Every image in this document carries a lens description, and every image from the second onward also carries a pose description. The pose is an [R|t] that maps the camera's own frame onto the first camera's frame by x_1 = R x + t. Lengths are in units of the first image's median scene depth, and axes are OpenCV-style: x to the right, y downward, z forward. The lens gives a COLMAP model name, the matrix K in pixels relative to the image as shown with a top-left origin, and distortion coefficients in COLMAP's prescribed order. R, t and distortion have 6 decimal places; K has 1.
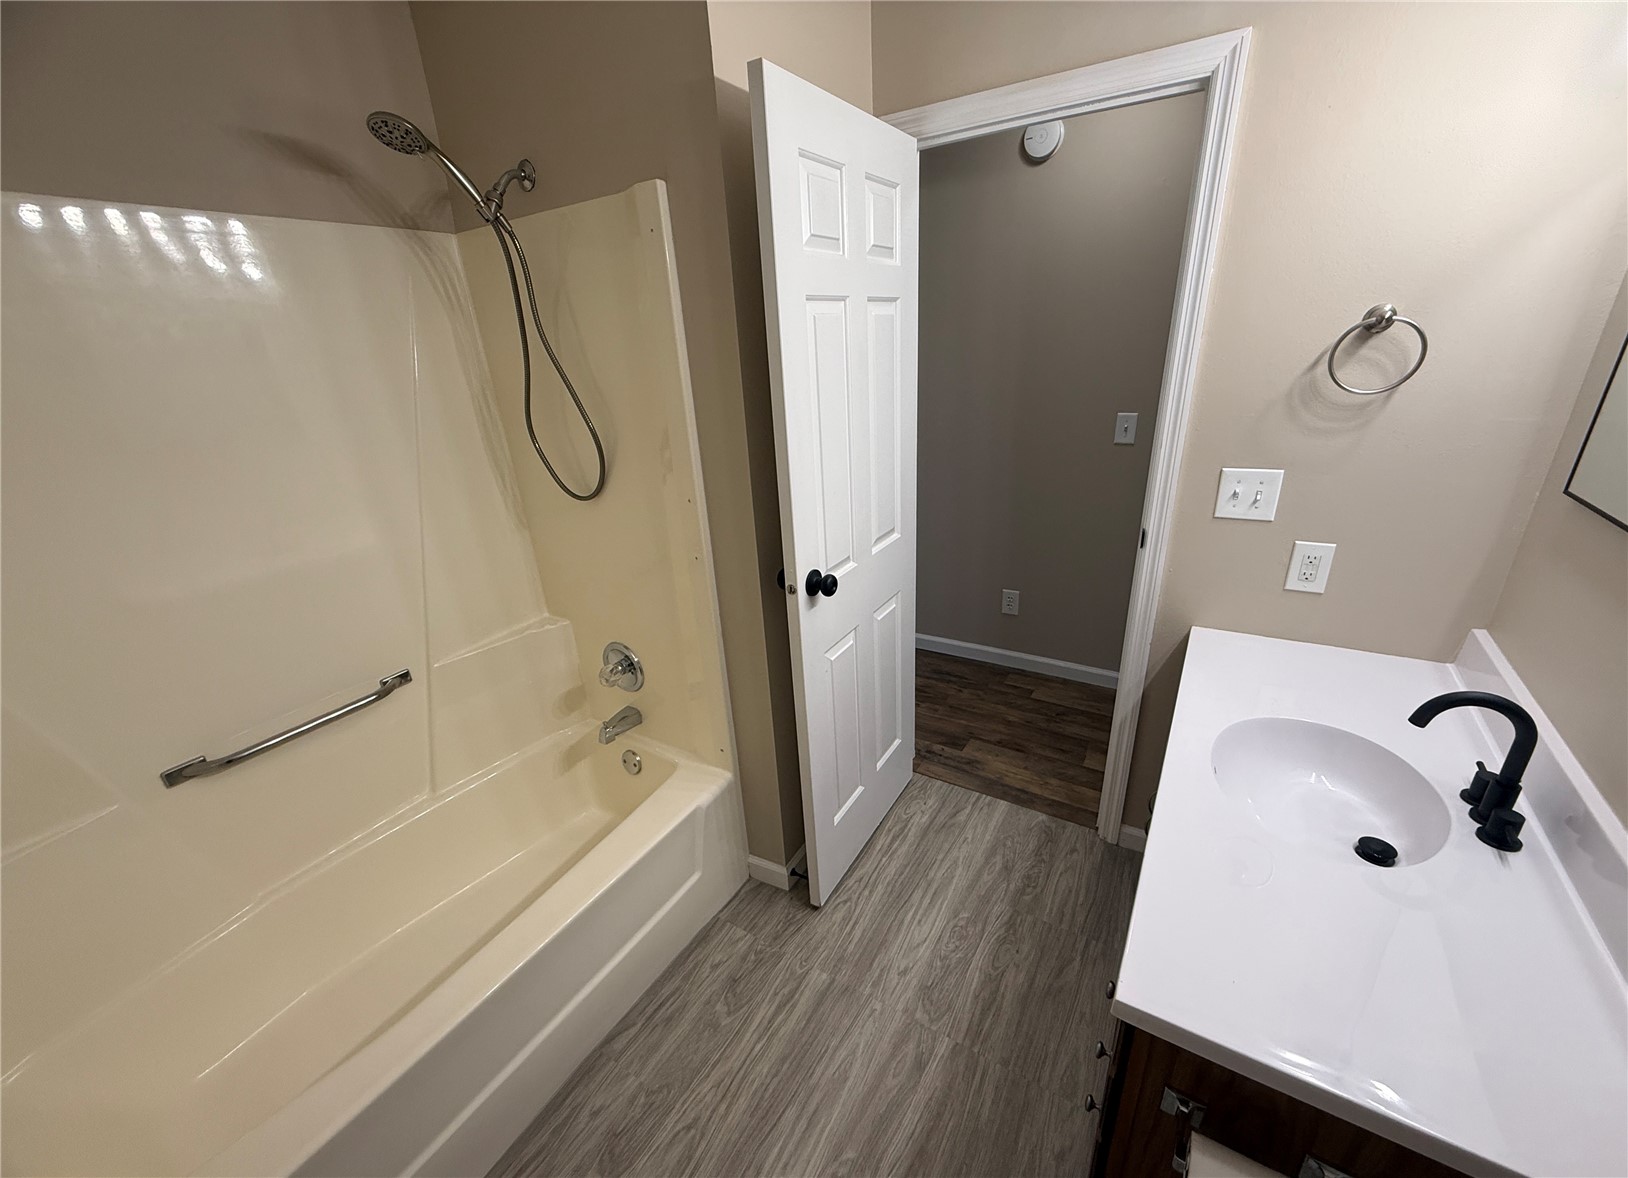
lens RADIAL K [[677.1, 0, 749.5], [0, 677.1, 621.4], [0, 0, 1]] dist [0.000711, -0.000001]
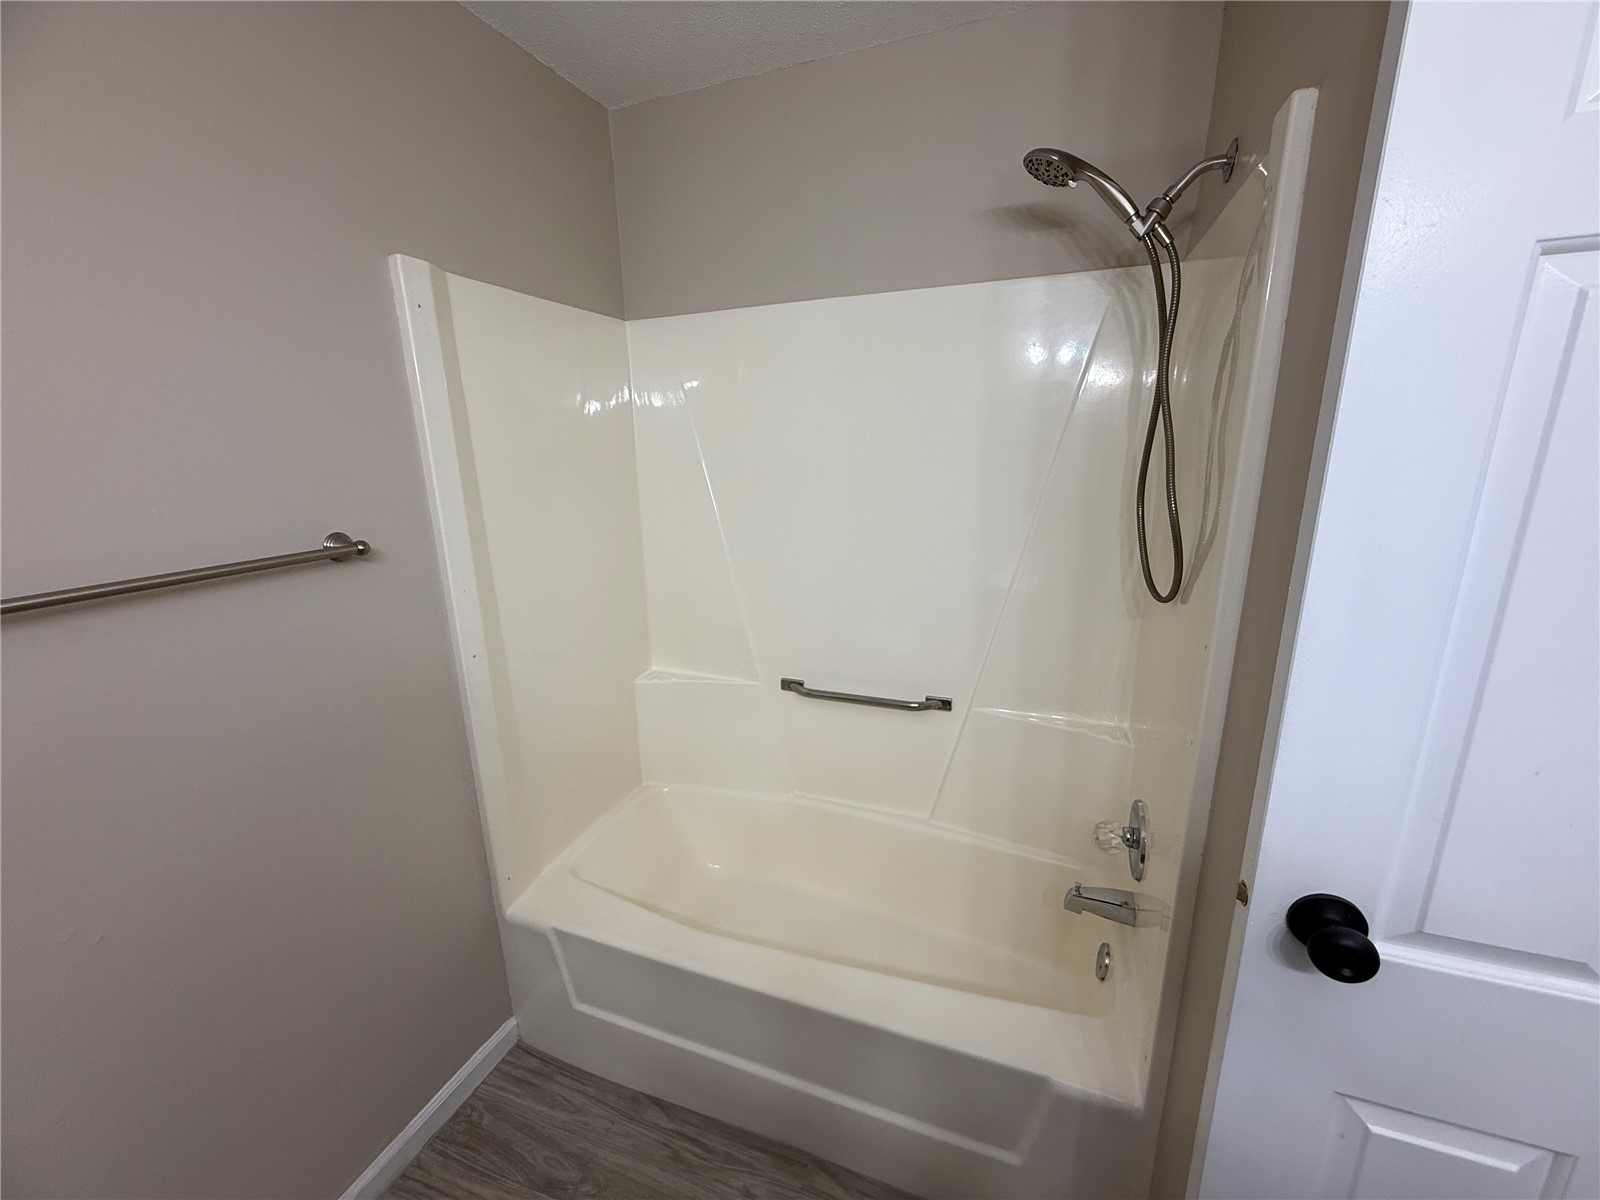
lens RADIAL K [[632.0, 0, 806.7], [0, 632.0, 605.3], [0, 0, 1]] dist [0.014988, 0.000019]
pose [[0.238939, 0.296607, -0.924626, 0.345174], [-0.371701, 0.907620, 0.195098, -0.194257], [0.897077, 0.297068, 0.327115, 0.519616]]
